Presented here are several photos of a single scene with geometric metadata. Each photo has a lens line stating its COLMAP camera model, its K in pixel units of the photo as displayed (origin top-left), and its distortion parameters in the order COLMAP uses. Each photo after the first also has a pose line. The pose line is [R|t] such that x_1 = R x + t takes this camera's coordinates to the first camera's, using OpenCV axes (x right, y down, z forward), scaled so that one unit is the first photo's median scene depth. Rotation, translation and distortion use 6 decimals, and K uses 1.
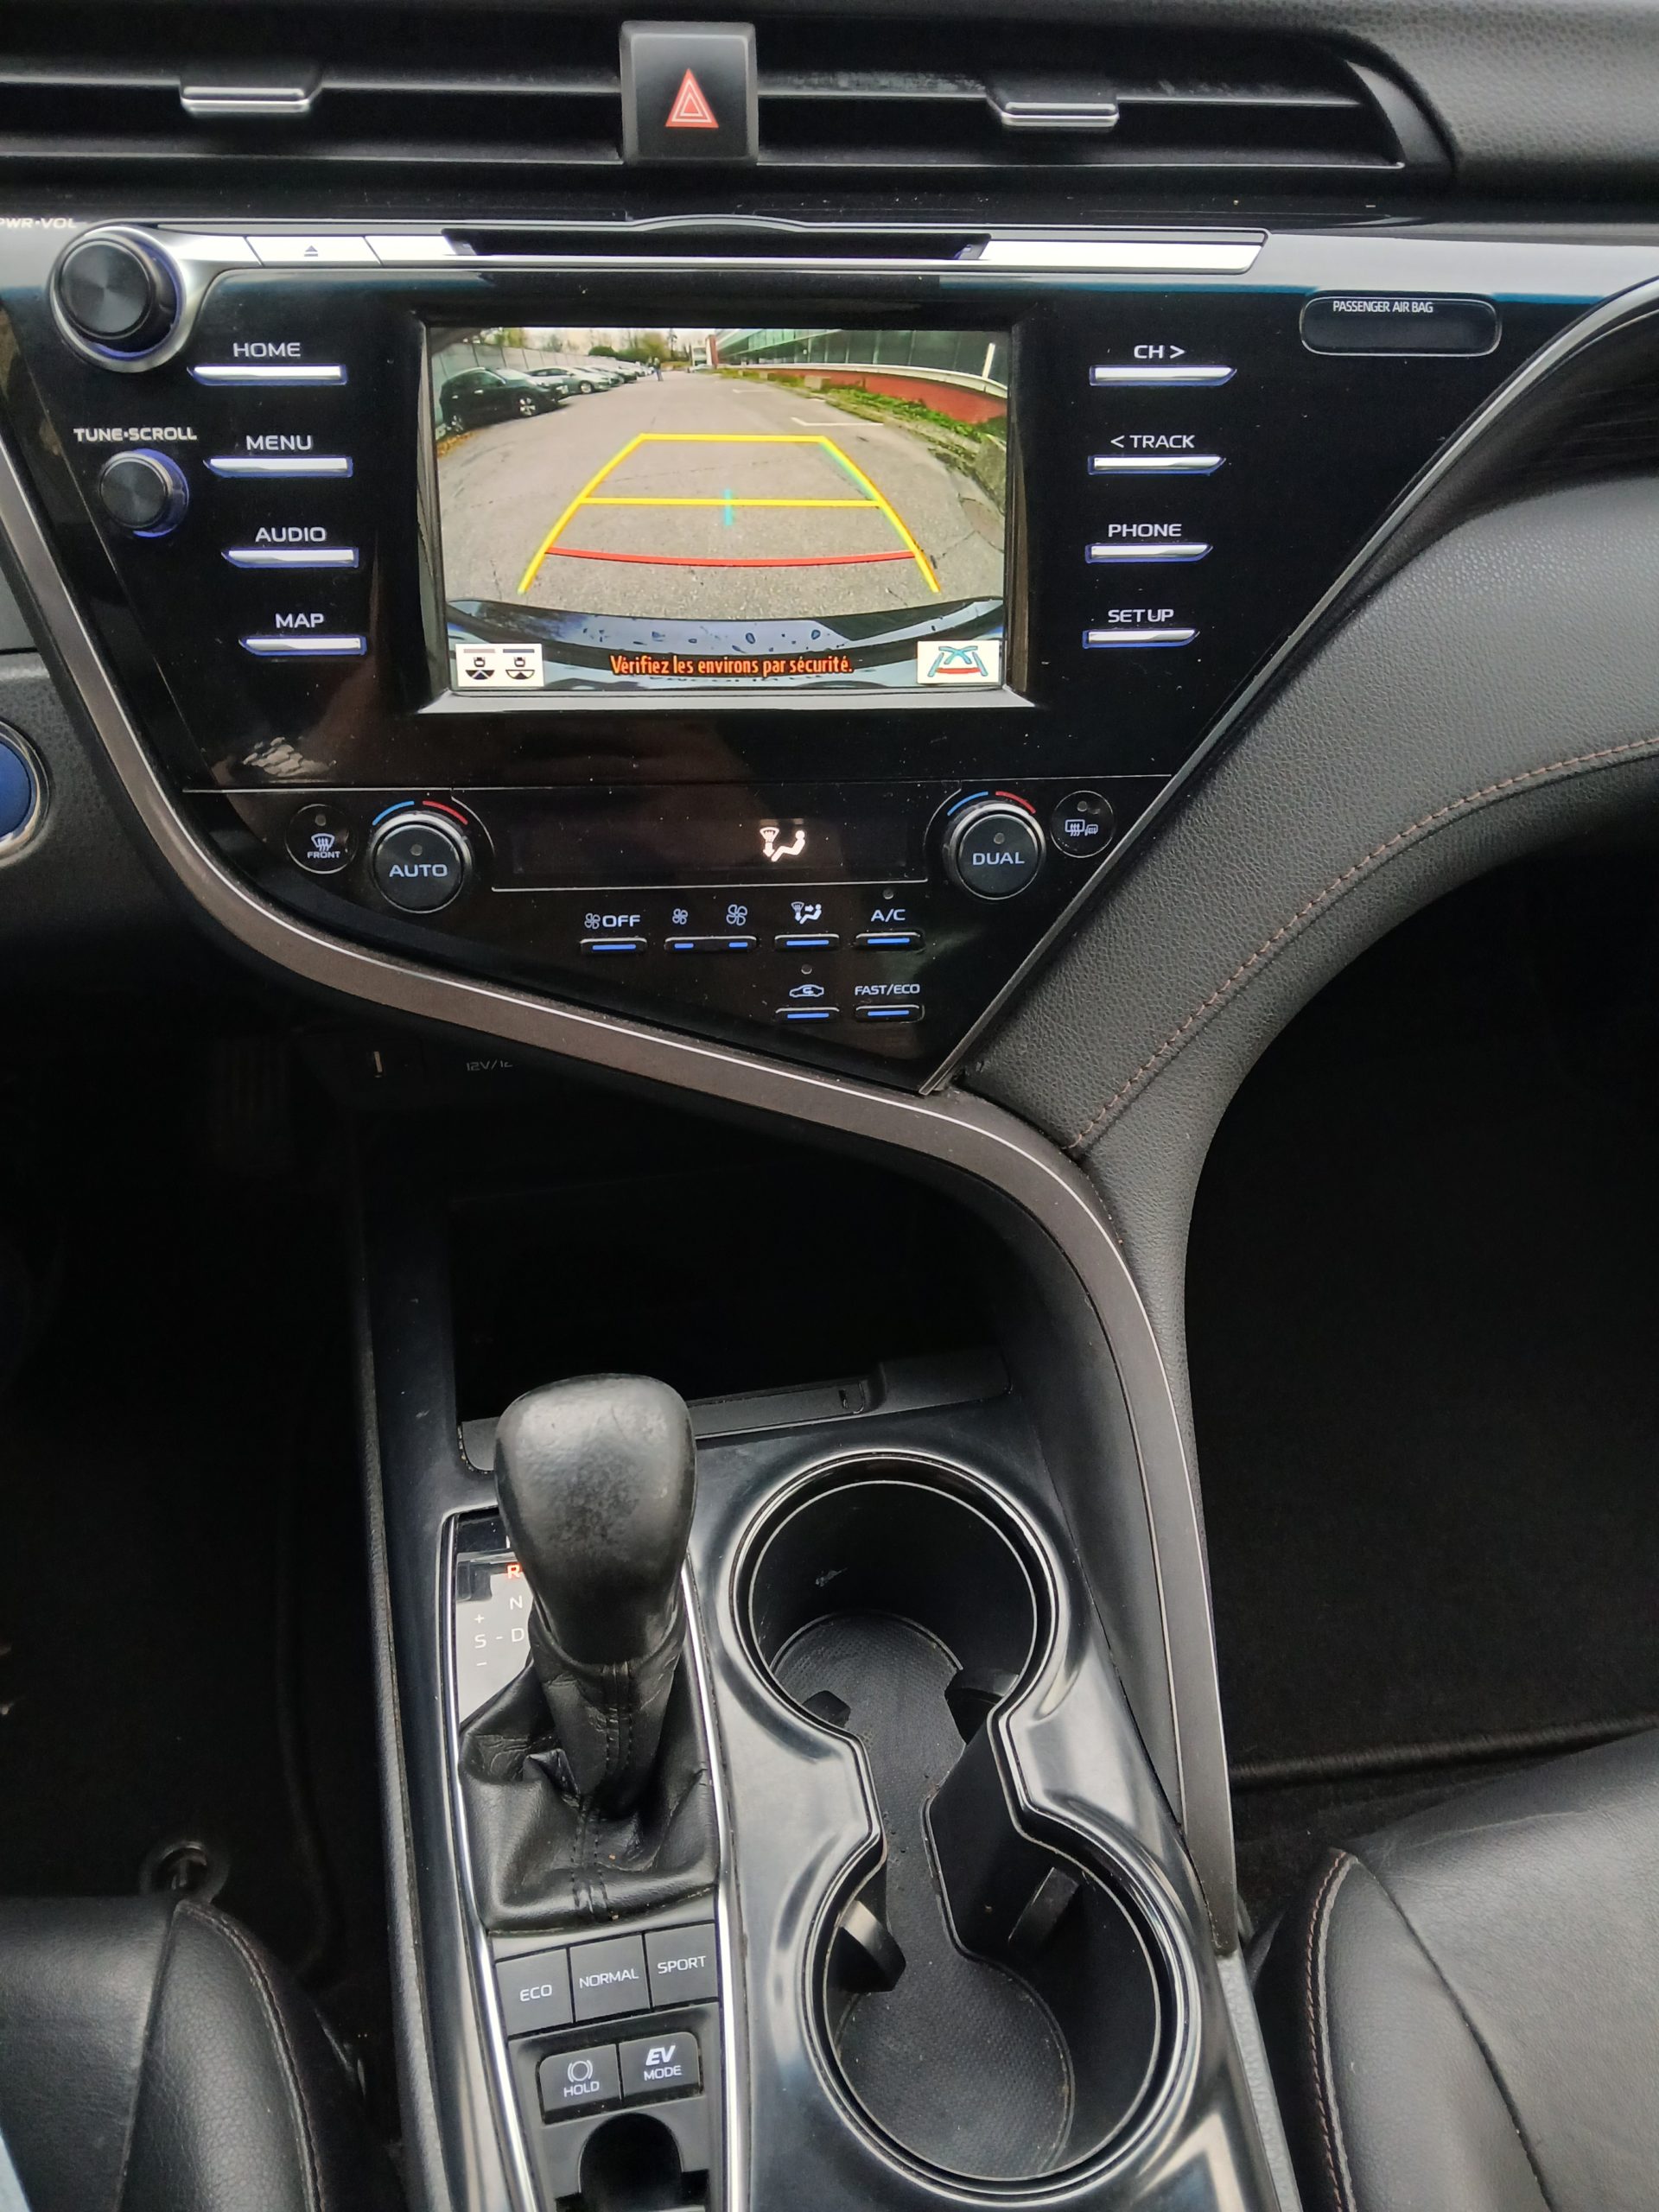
lens RADIAL K [[1724.8, 0, 813.9], [0, 1724.8, 1123.2], [0, 0, 1]] dist [0.103057, -0.220250]
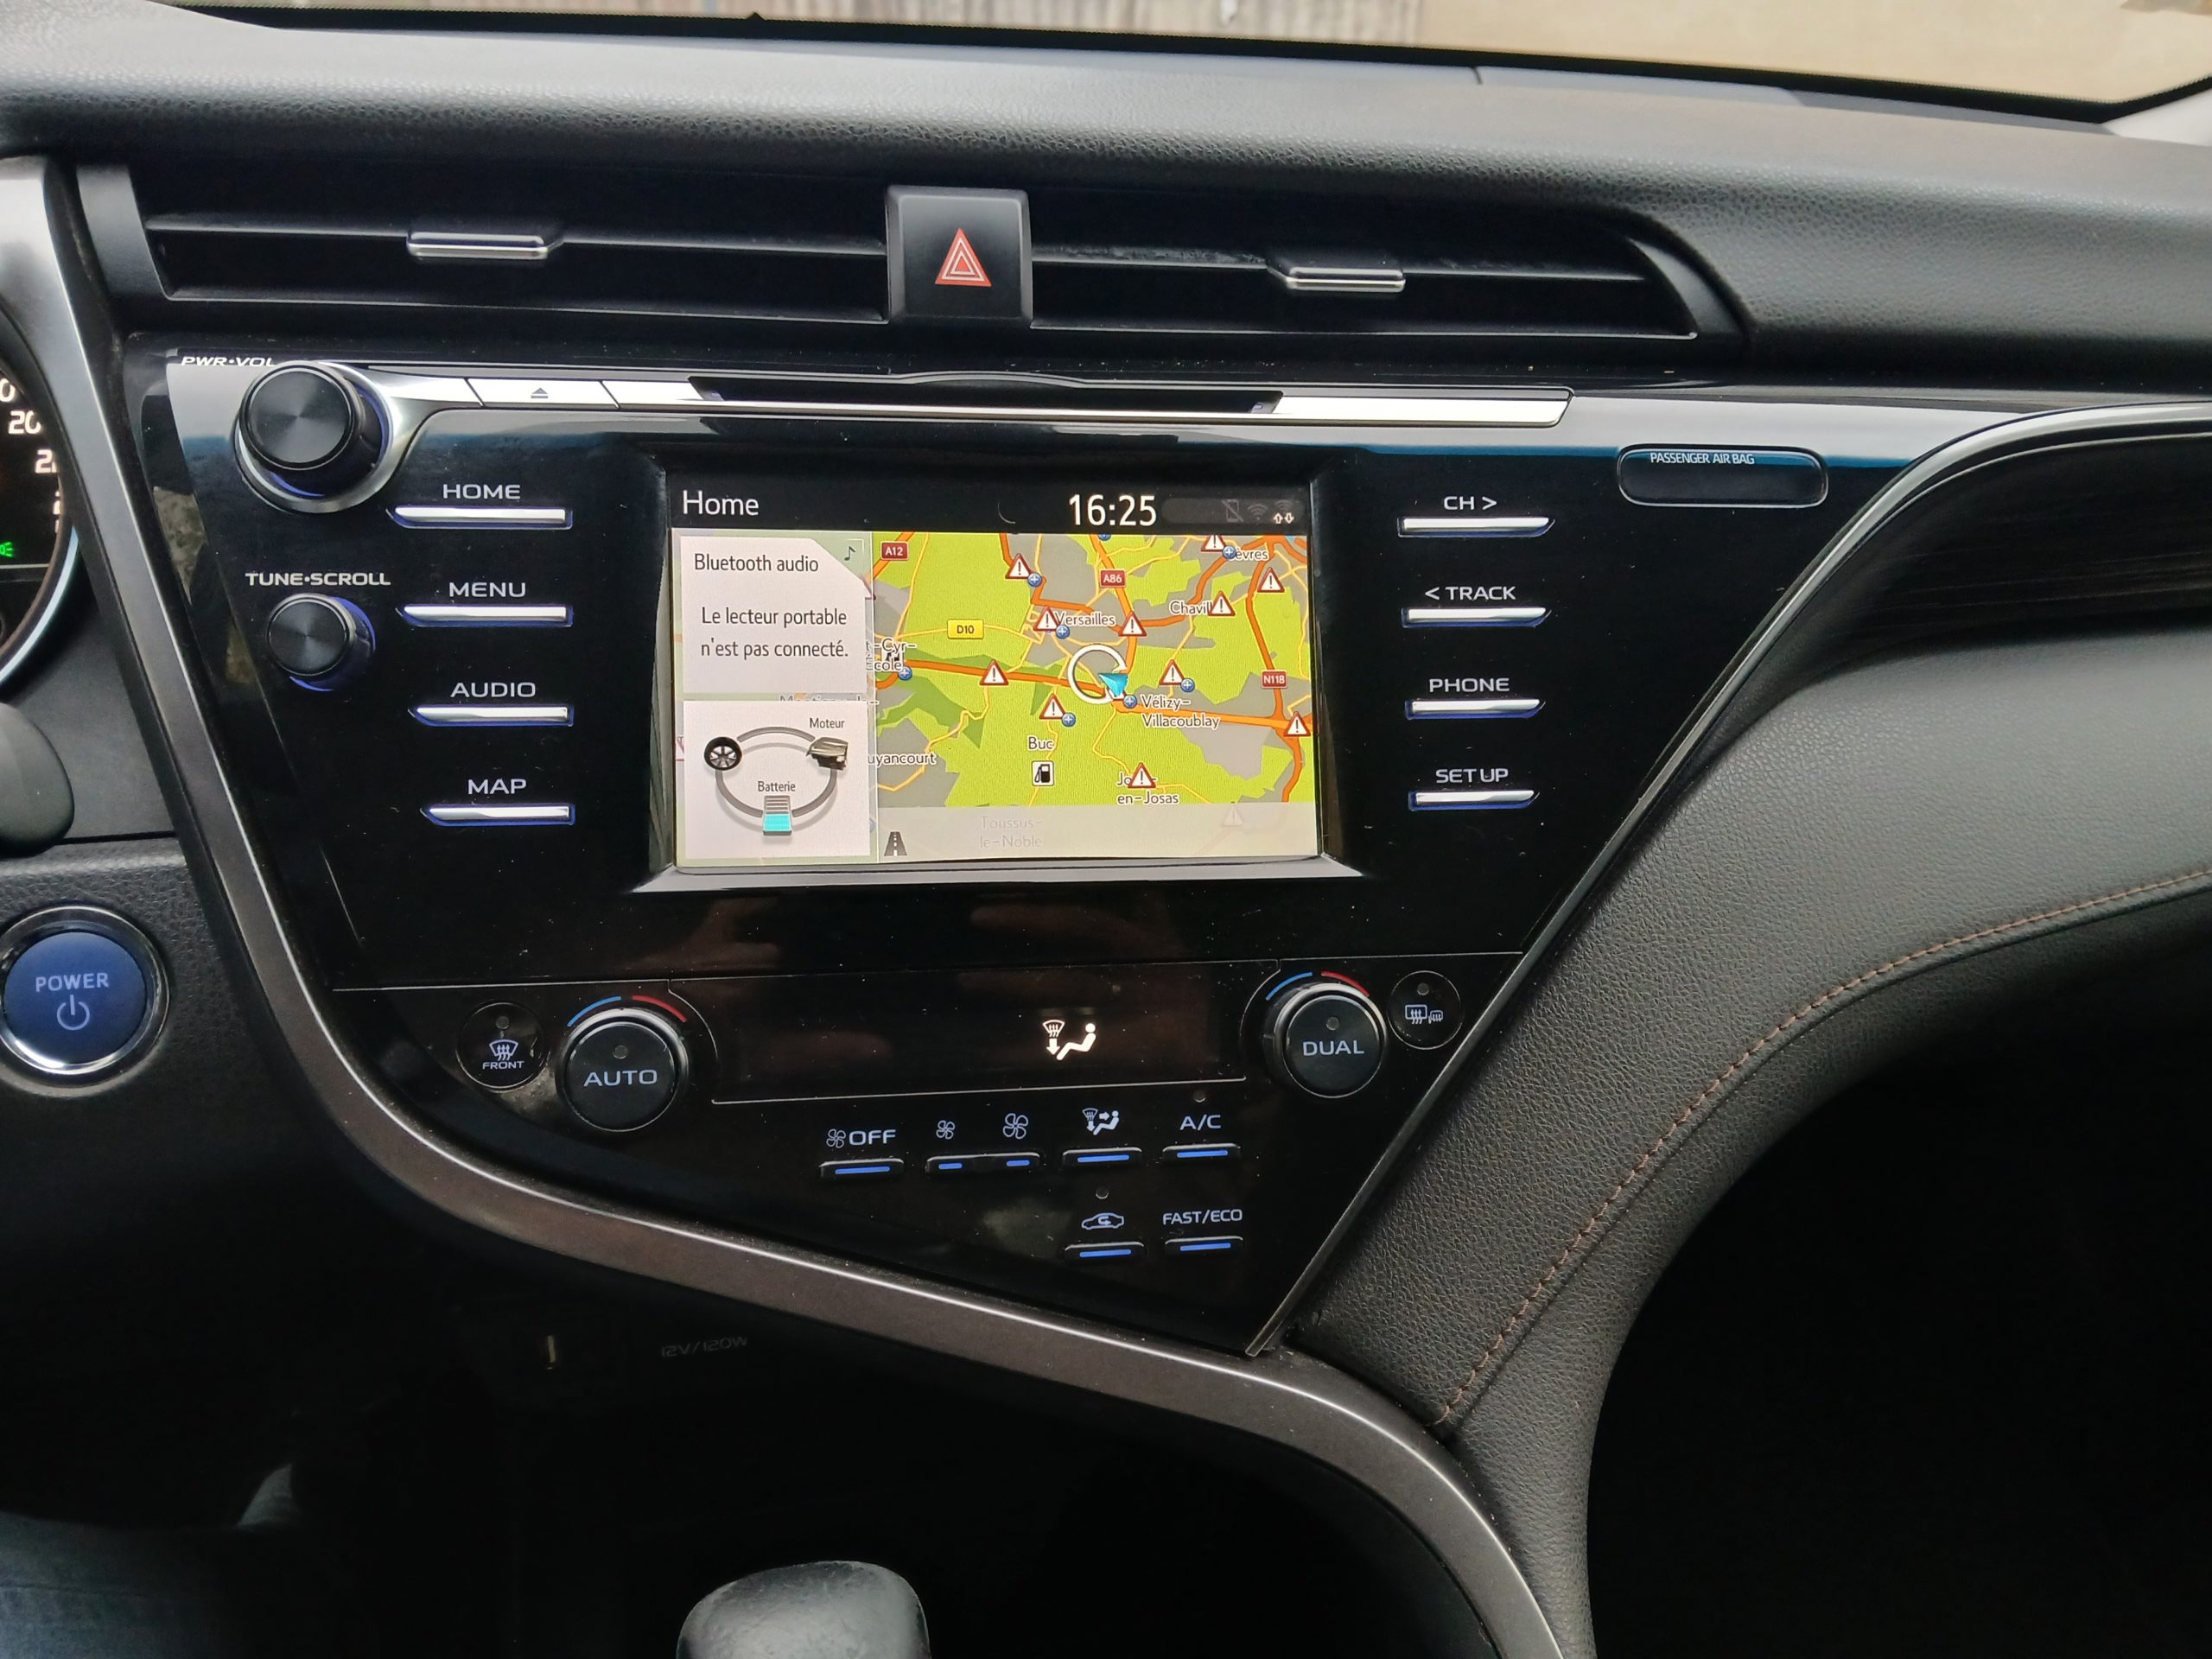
lens RADIAL K [[1725.7, 0, 1115.7], [0, 1725.7, 849.6], [0, 0, 1]] dist [0.158799, -0.432991]
pose [[0.998126, -0.016043, 0.059047, -0.044951], [0.034473, 0.944725, -0.326045, 0.024558], [-0.050552, 0.327470, 0.943508, 0.190906]]
